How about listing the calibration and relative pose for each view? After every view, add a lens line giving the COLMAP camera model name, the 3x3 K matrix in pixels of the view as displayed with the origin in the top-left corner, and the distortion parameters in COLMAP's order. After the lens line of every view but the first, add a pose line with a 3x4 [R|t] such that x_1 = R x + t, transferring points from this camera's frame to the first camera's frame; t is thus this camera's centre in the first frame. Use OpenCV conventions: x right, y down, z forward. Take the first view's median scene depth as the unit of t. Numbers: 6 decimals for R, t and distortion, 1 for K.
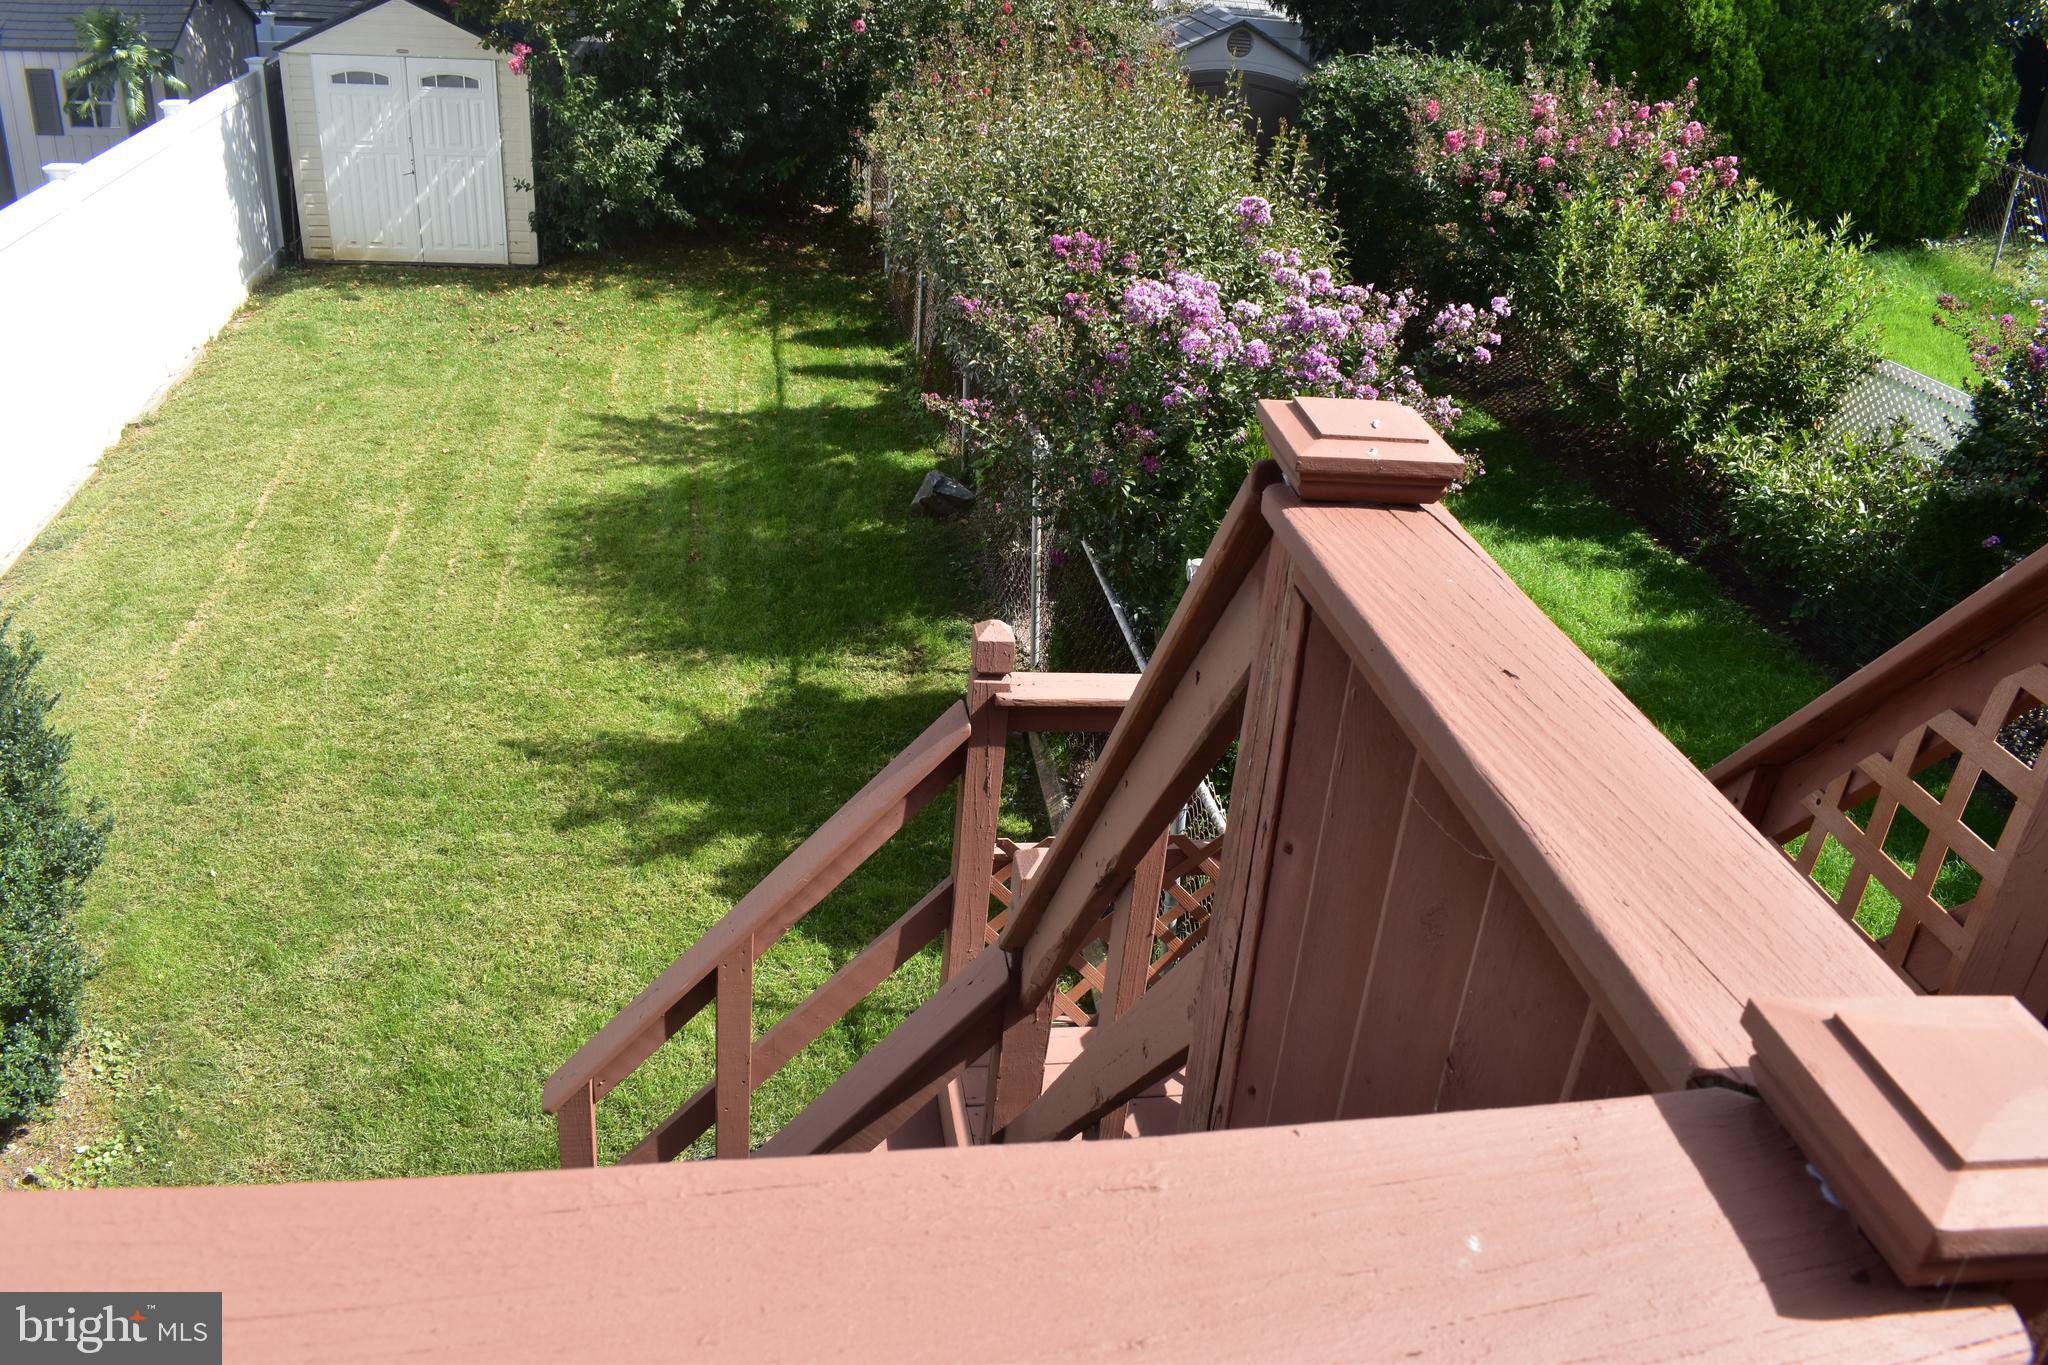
lens RADIAL K [[1605.7, 0, 1035.0], [0, 1605.7, 691.7], [0, 0, 1]] dist [-0.099042, 0.018032]
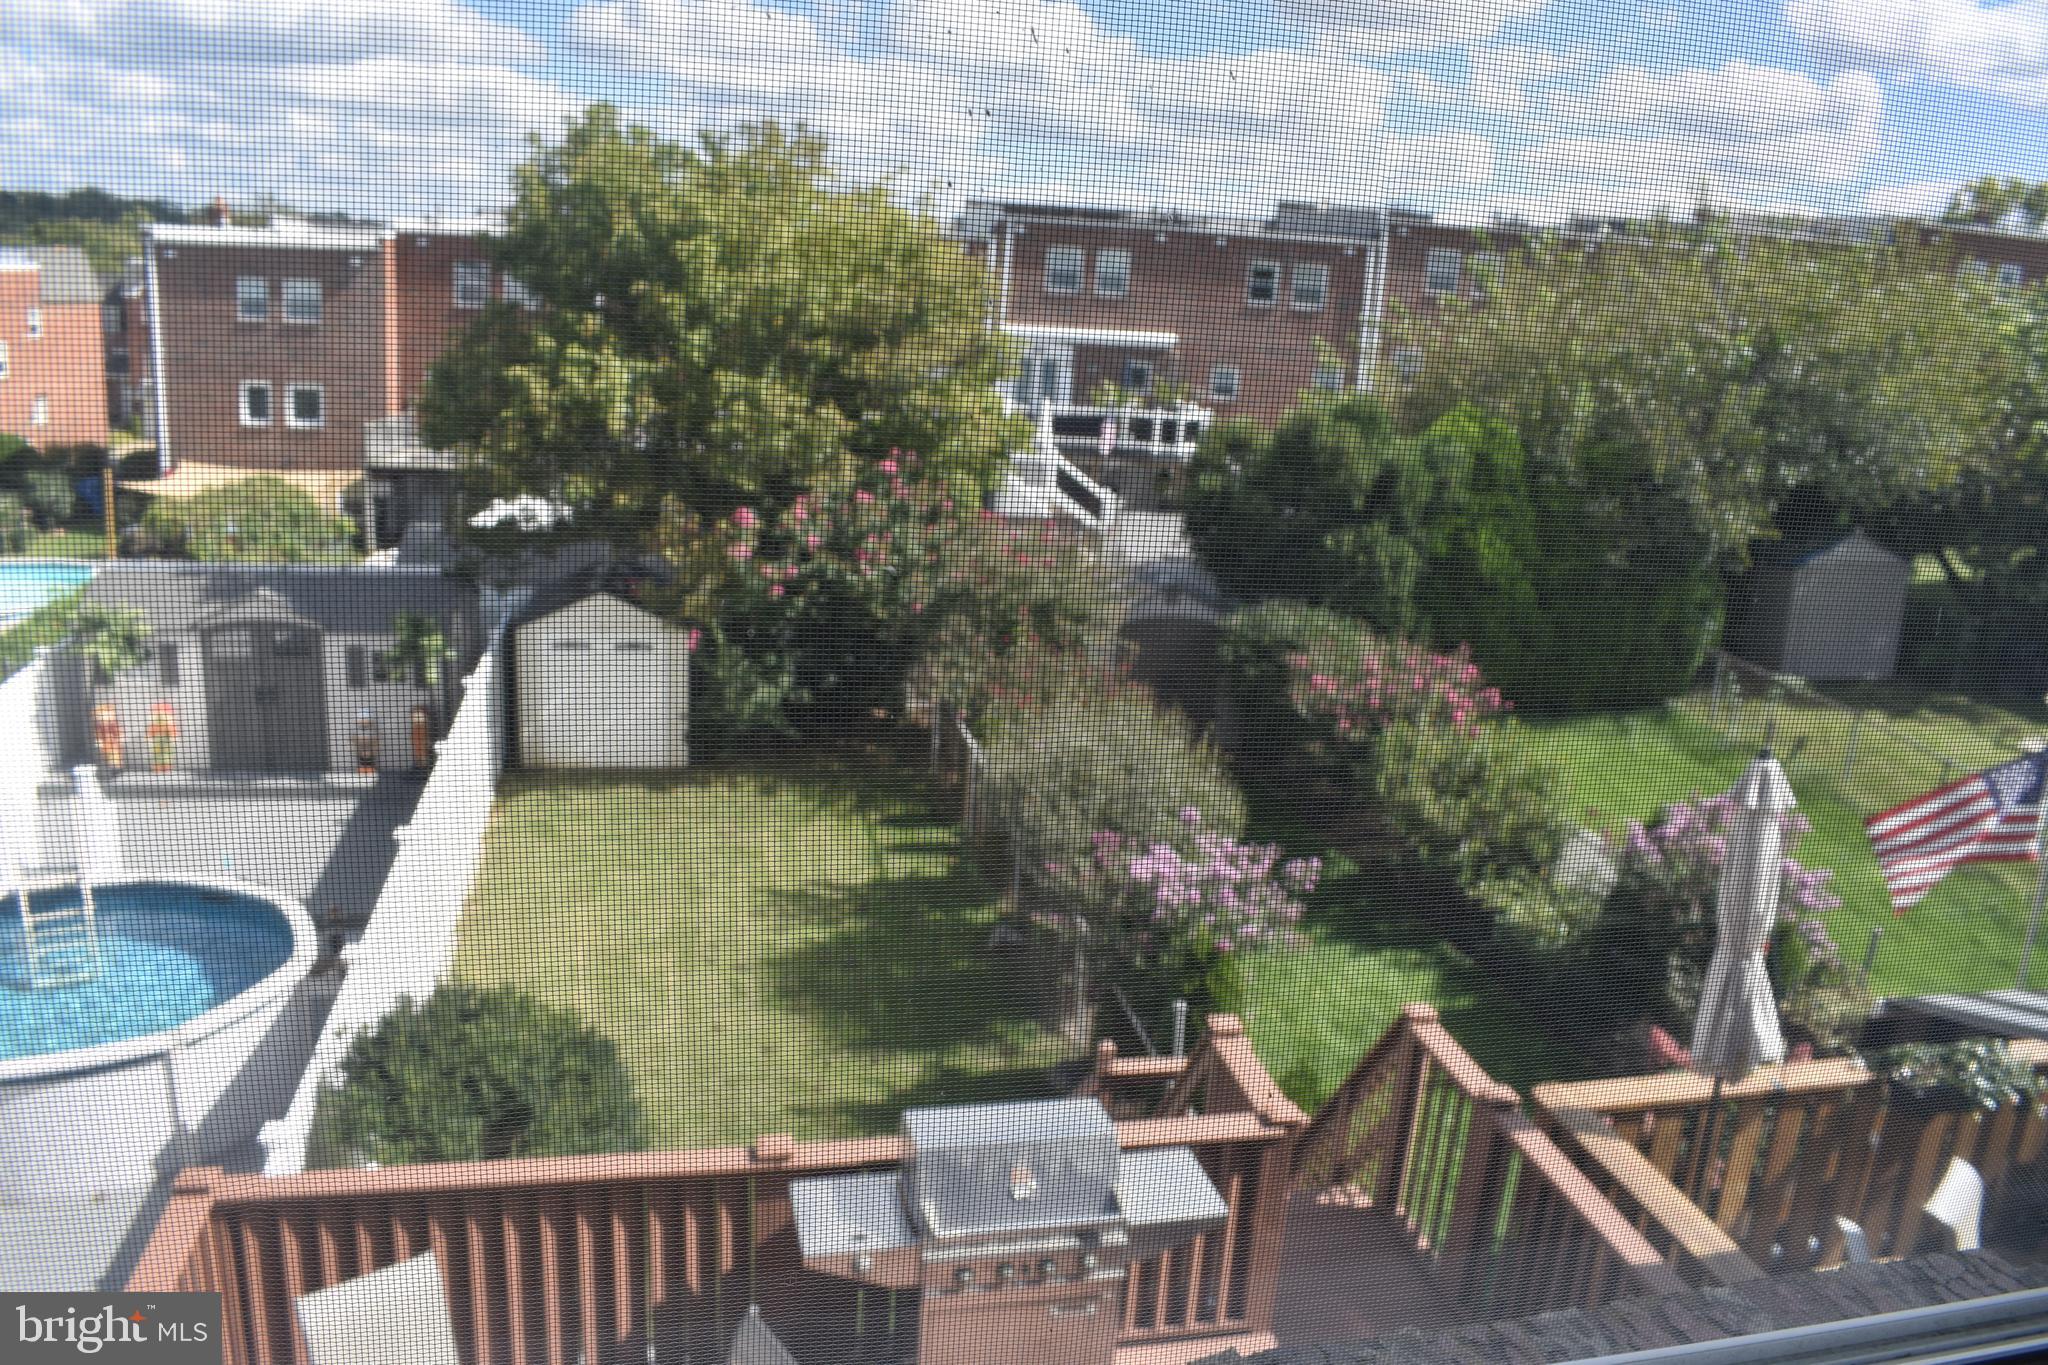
lens RADIAL K [[1605.7, 0, 1021.6], [0, 1605.7, 664.6], [0, 0, 1]] dist [-0.099042, 0.018032]
pose [[0.999015, -0.032541, 0.030159, -0.077038], [0.038774, 0.970751, -0.236936, -0.010773], [-0.021567, 0.237872, 0.971057, -0.588398]]
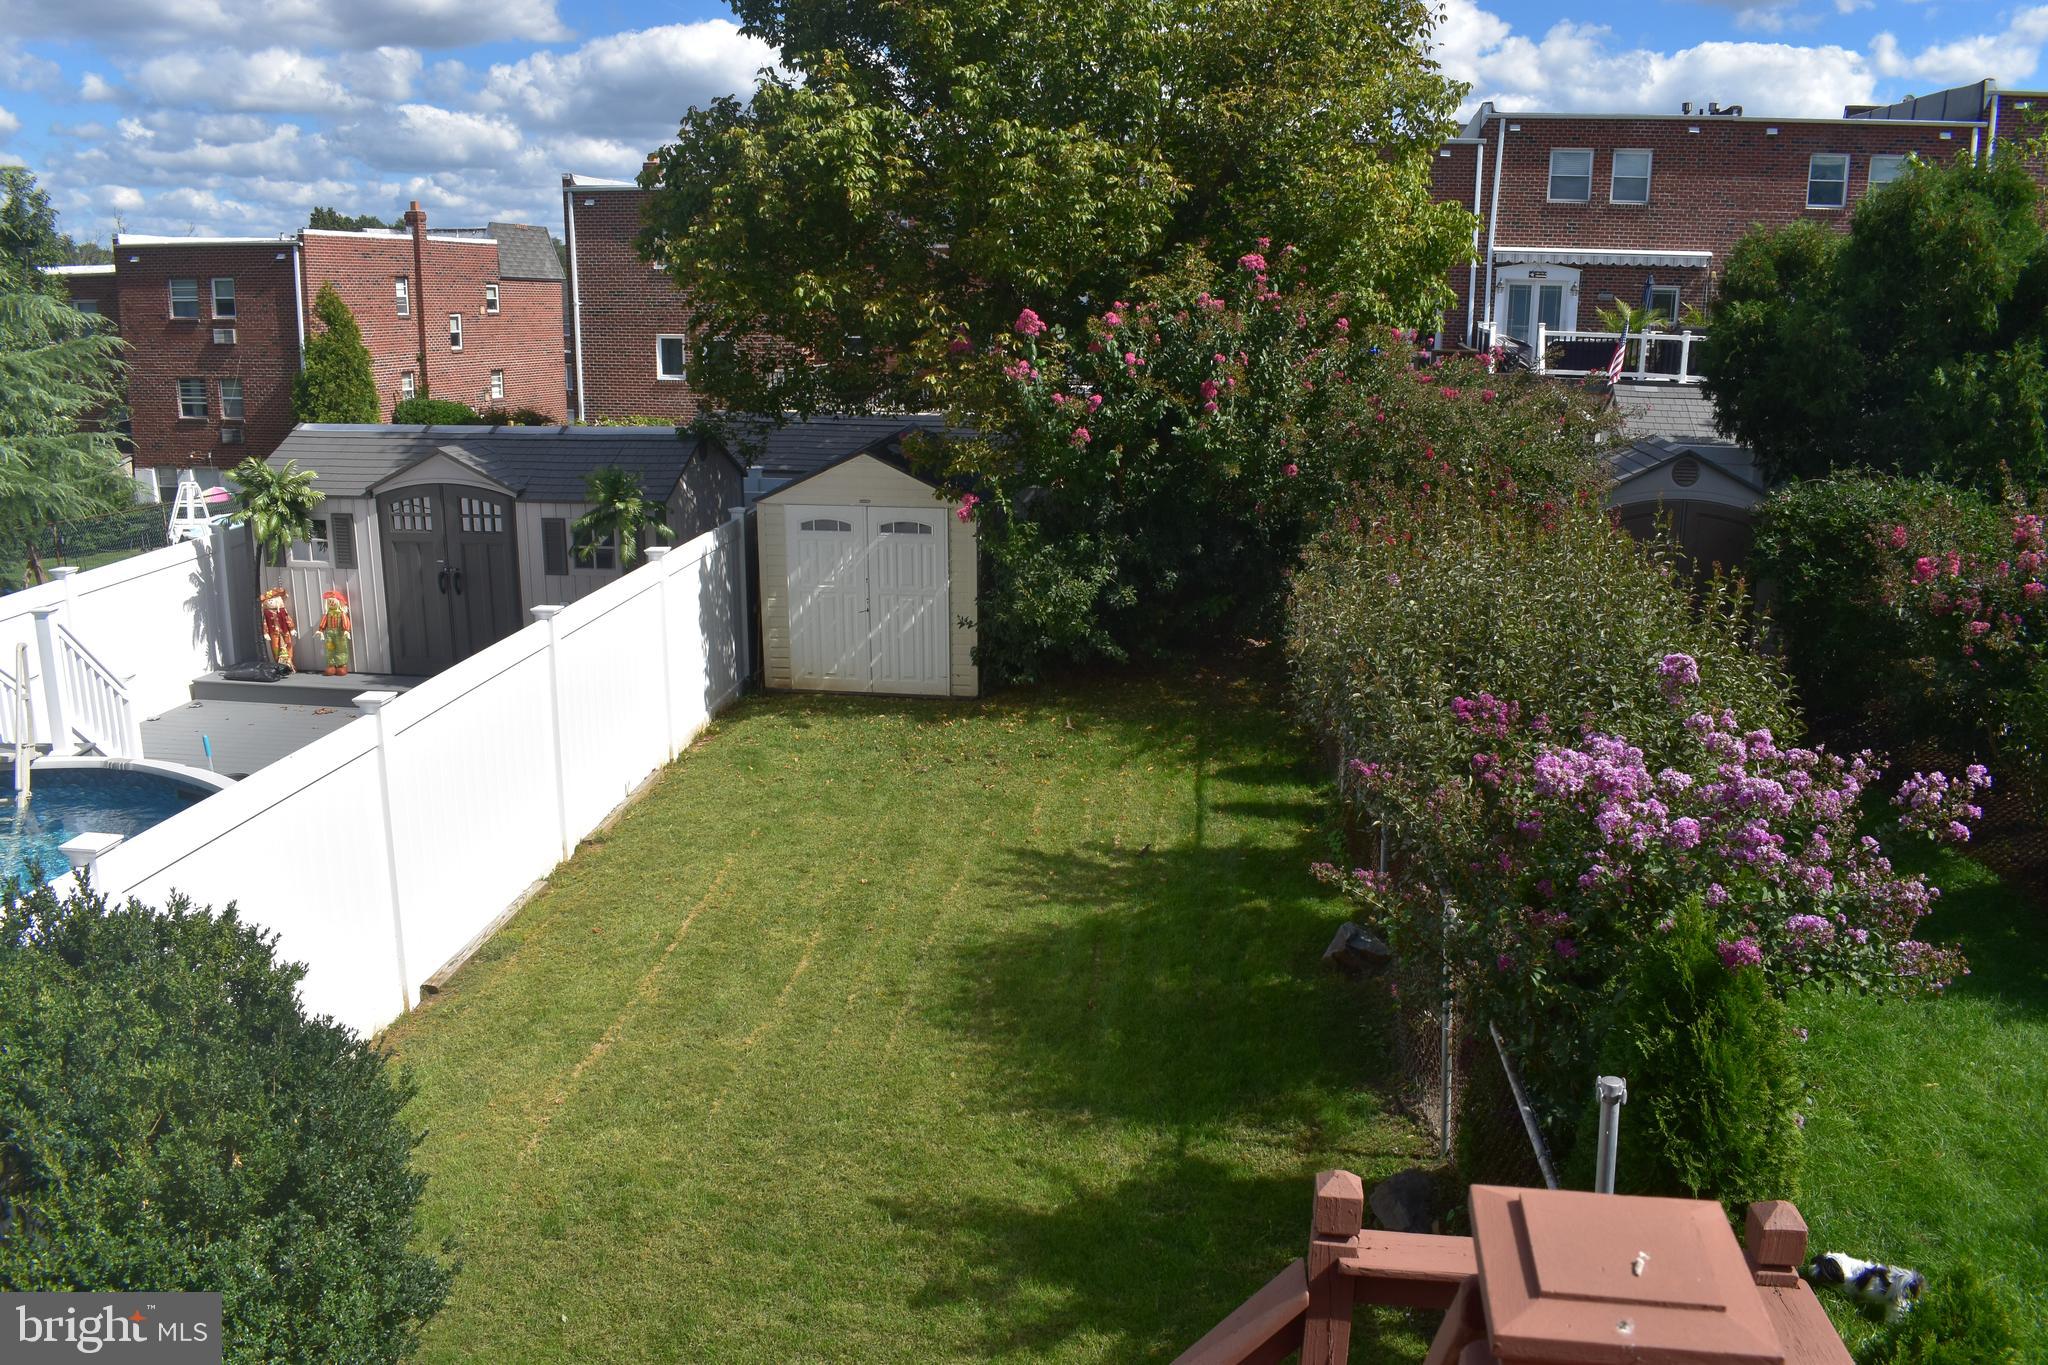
lens RADIAL K [[1605.7, 0, 1036.7], [0, 1605.7, 685.0], [0, 0, 1]] dist [-0.099042, 0.018032]
pose [[0.961207, -0.003692, -0.275802, 0.019368], [-0.067120, 0.966724, -0.246861, -0.027310], [0.267536, 0.255796, 0.928974, 0.038410]]
